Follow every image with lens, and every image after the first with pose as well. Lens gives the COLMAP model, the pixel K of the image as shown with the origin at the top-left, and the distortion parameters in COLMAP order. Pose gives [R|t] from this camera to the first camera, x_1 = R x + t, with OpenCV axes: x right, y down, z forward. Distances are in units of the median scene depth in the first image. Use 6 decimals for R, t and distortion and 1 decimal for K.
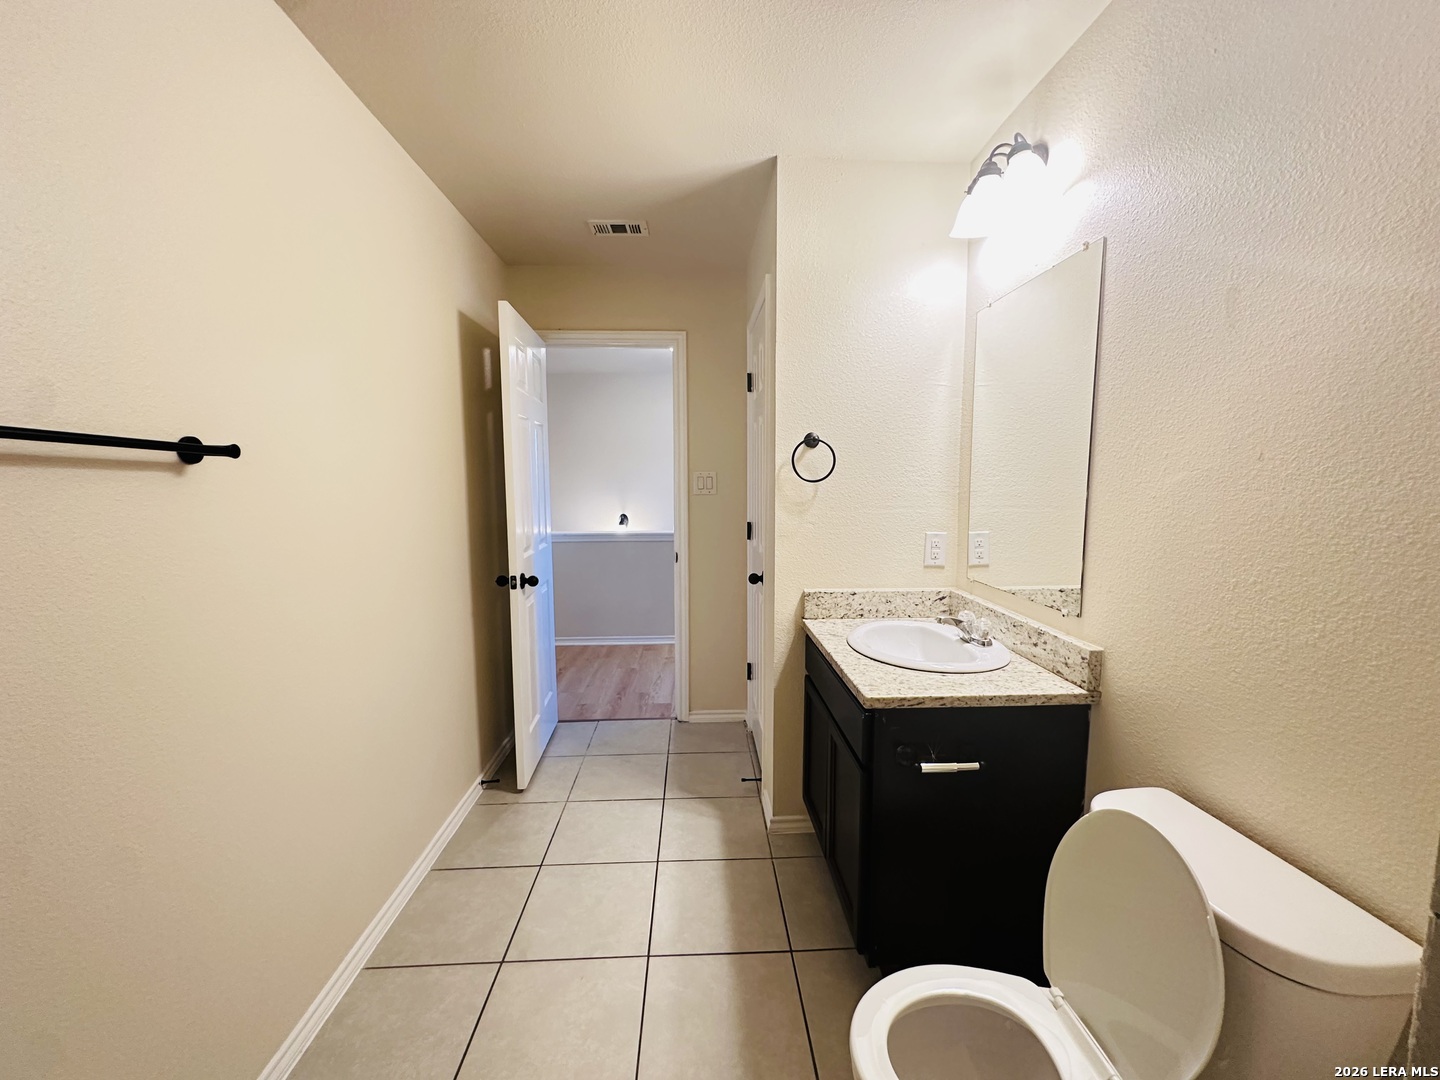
lens RADIAL K [[578.0, 0, 720.0], [0, 578.0, 540.0], [0, 0, 1]] dist [-0.000889, -0.000225]
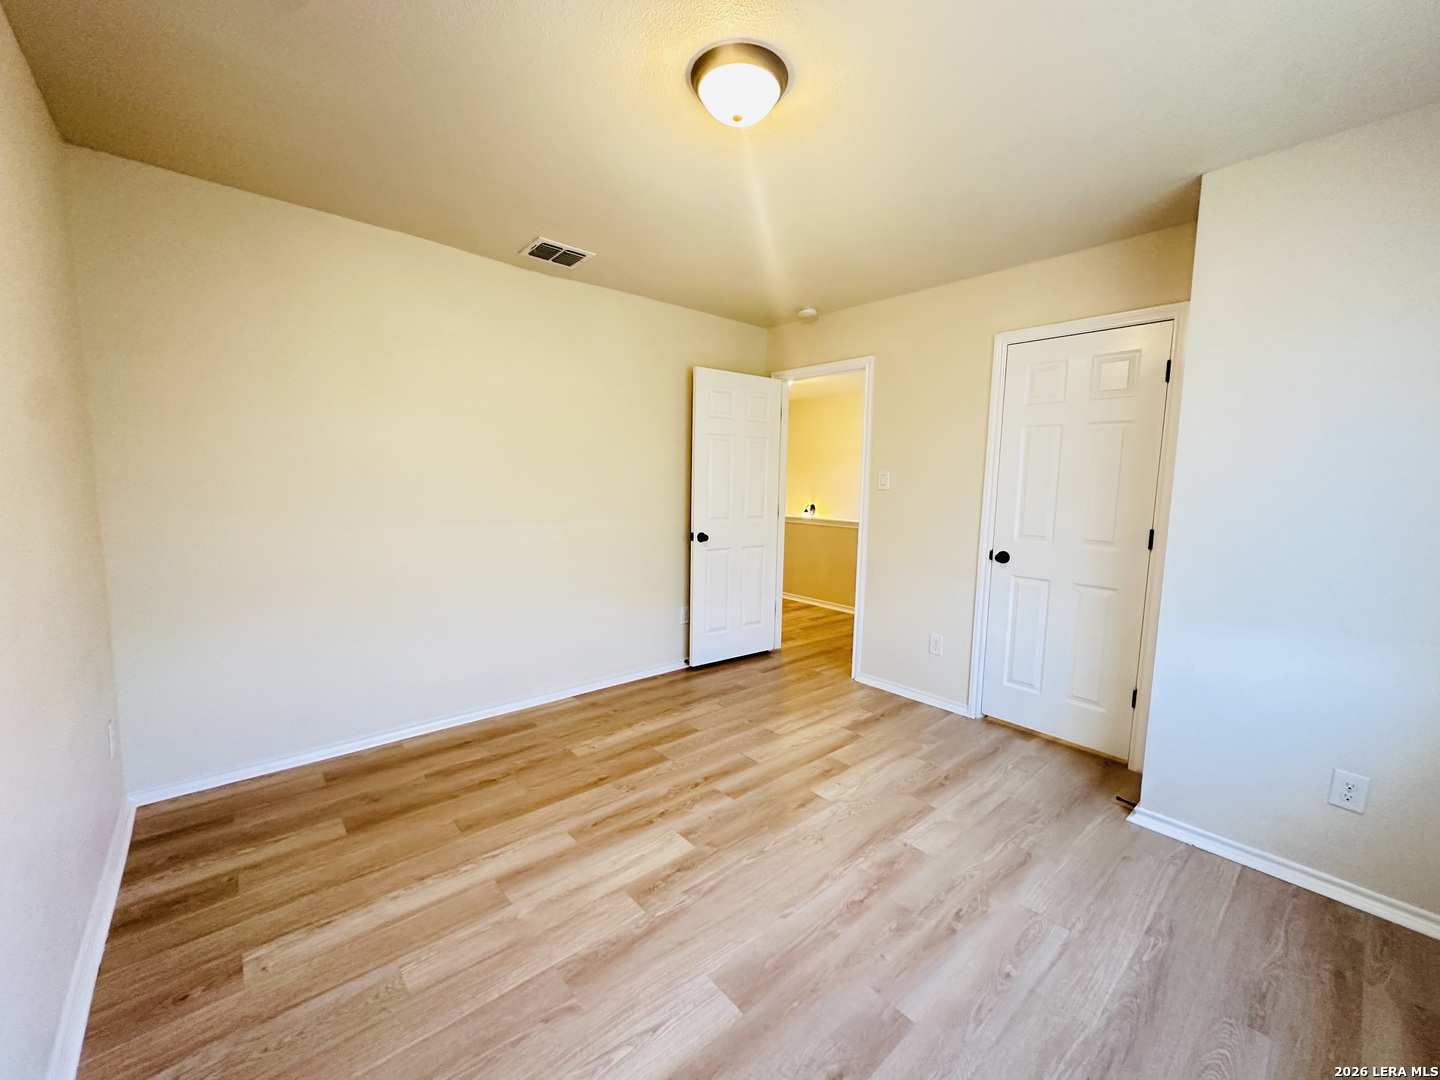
lens RADIAL K [[578.0, 0, 720.0], [0, 578.0, 540.0], [0, 0, 1]] dist [-0.000889, -0.000225]
pose [[0.625642, 0.096889, -0.774070, 0.755093], [-0.102148, 0.993889, 0.041843, 0.003431], [0.773393, 0.052891, 0.631716, 0.005419]]
